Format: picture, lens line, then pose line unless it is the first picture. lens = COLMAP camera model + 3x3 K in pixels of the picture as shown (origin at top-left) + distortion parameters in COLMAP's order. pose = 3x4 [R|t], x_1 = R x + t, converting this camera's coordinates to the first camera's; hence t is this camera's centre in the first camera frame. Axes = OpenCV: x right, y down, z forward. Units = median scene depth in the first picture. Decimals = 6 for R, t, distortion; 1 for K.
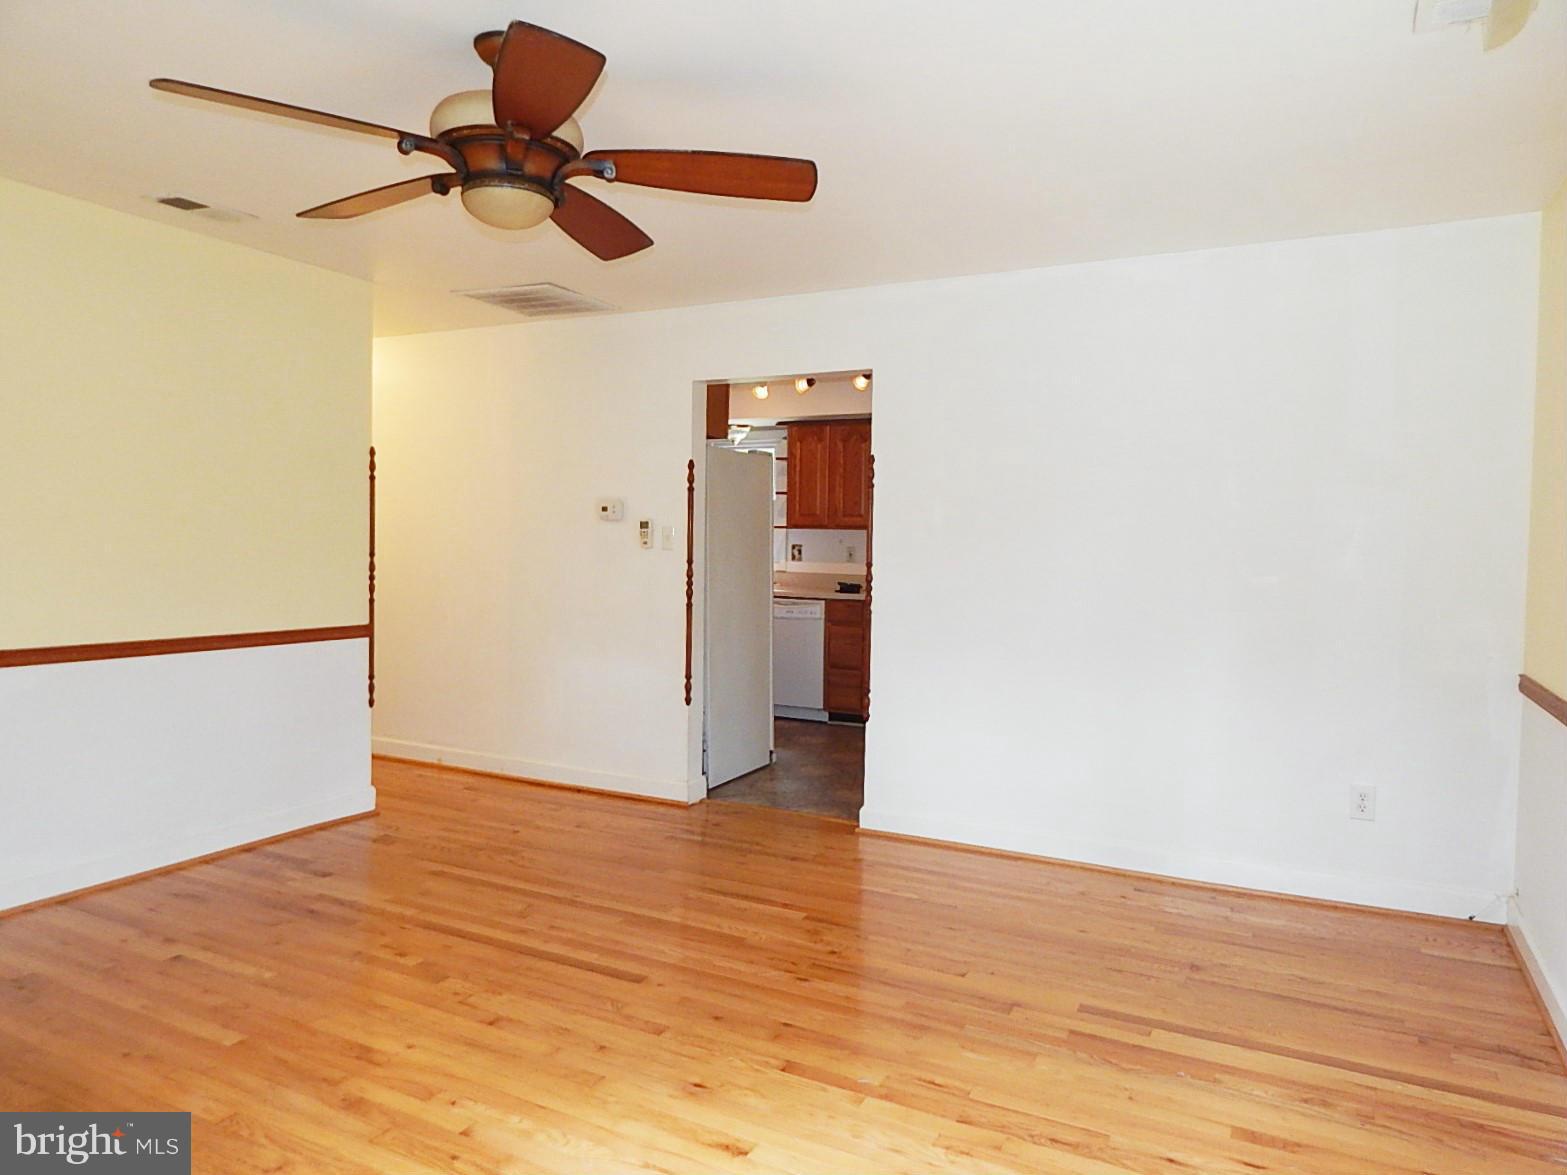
lens RADIAL K [[1027.3, 0, 778.5], [0, 1027.3, 607.1], [0, 0, 1]] dist [-0.007074, -0.003313]
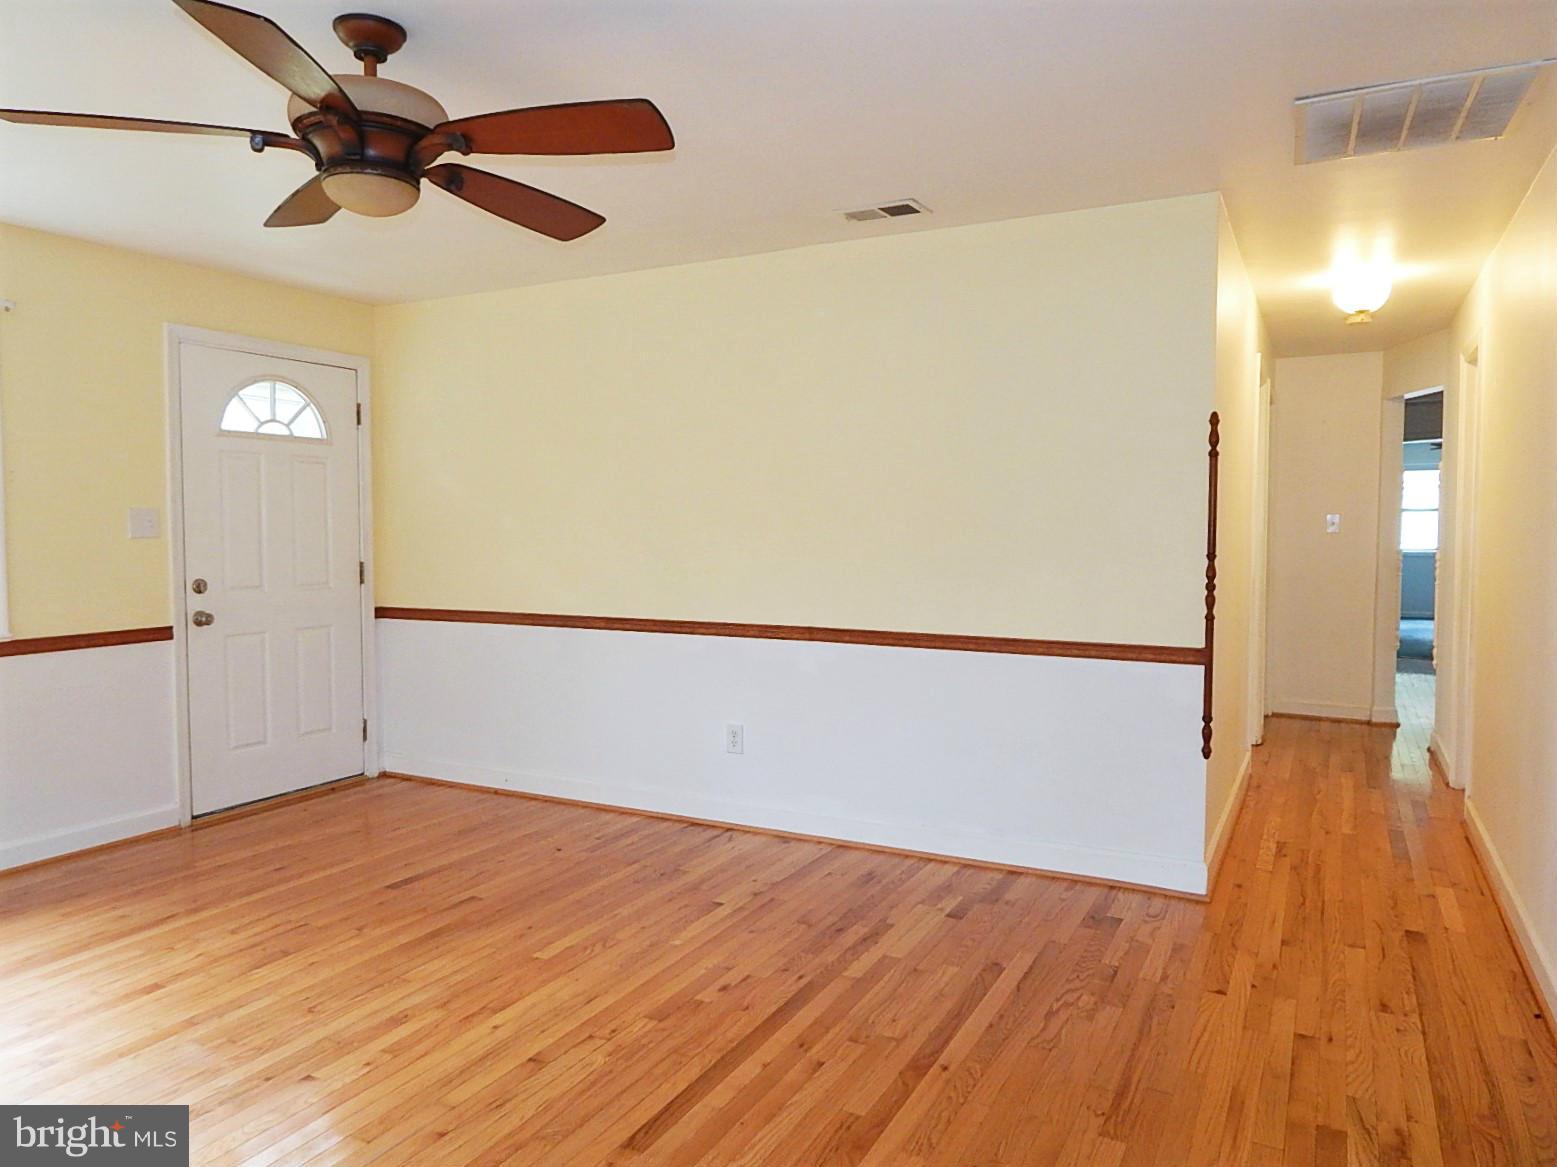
lens RADIAL K [[1039.0, 0, 782.1], [0, 1039.0, 579.8], [0, 0, 1]] dist [0.012022, -0.022876]
pose [[0.002522, 0.029655, -0.999557, 0.472841], [-0.062117, 0.997635, 0.029441, -0.047479], [0.998066, 0.062015, 0.004358, 0.882272]]
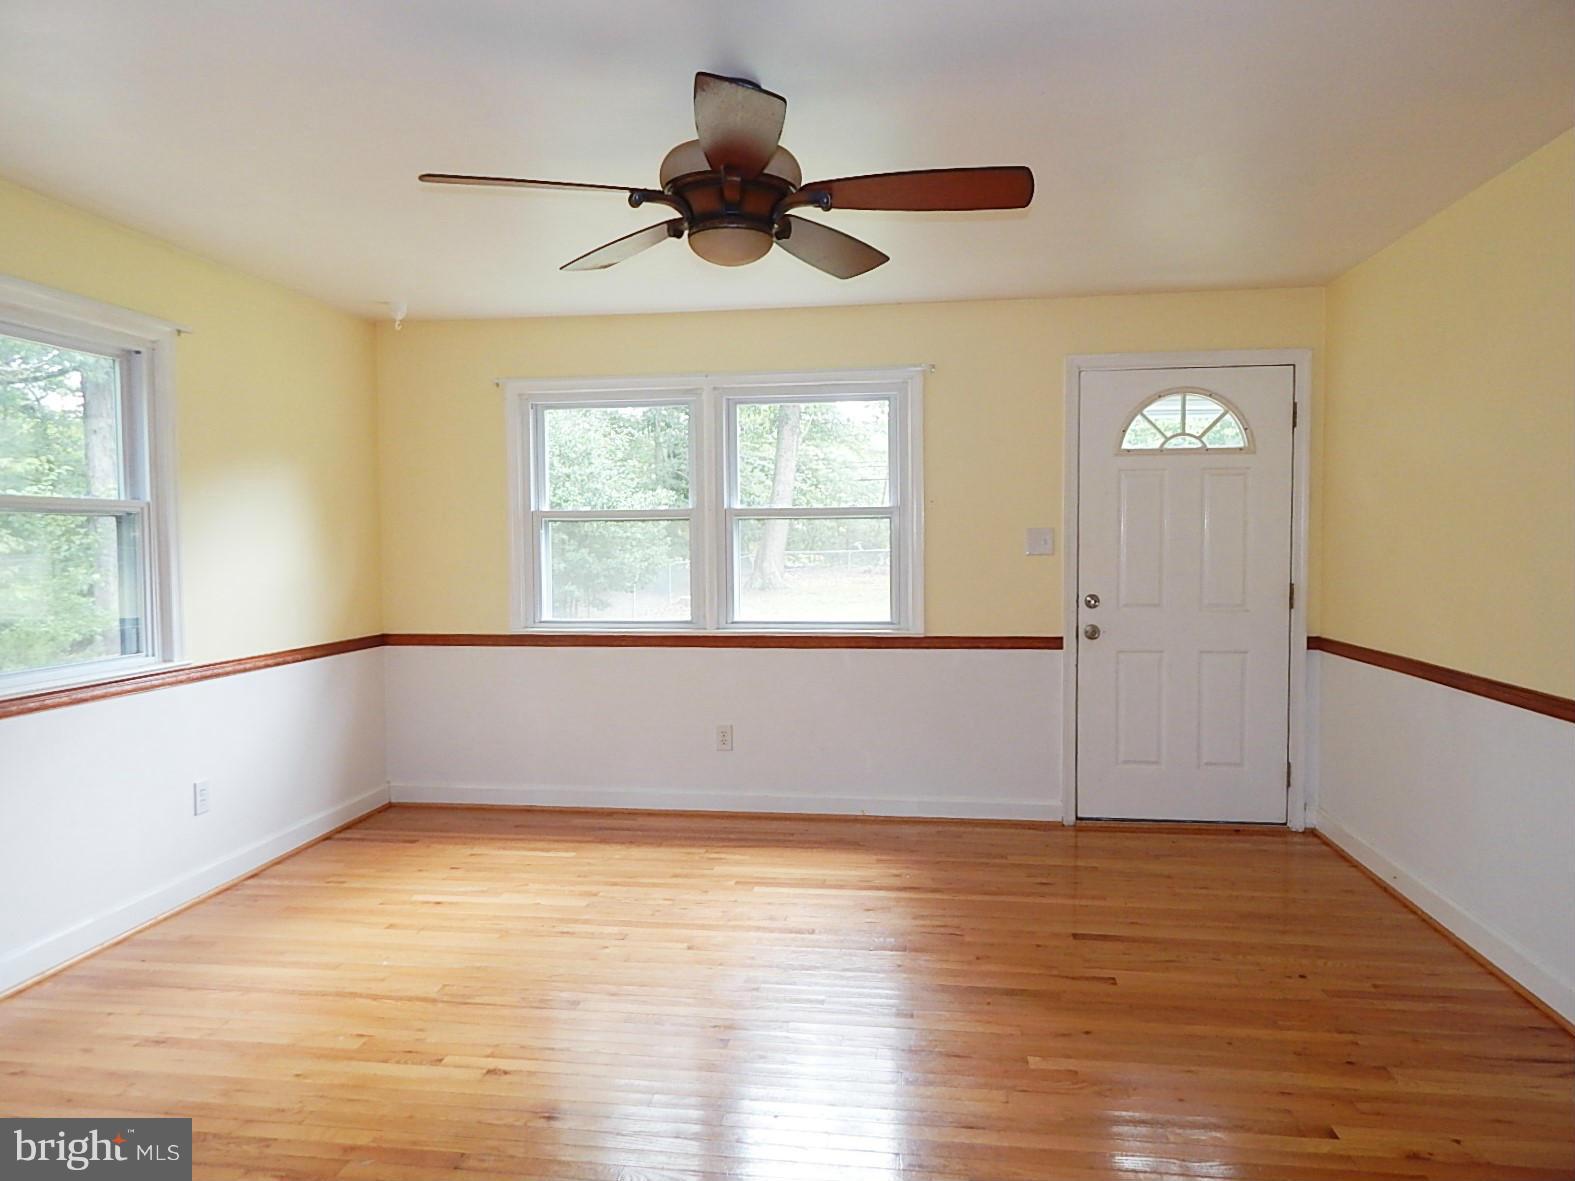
lens RADIAL K [[1051.0, 0, 791.1], [0, 1051.0, 586.8], [0, 0, 1]] dist [0.012022, -0.022876]
pose [[-0.938959, 0.002068, -0.344022, 0.033913], [-0.033823, 0.994582, 0.098294, -0.095439], [0.342362, 0.103930, -0.933802, 1.297434]]
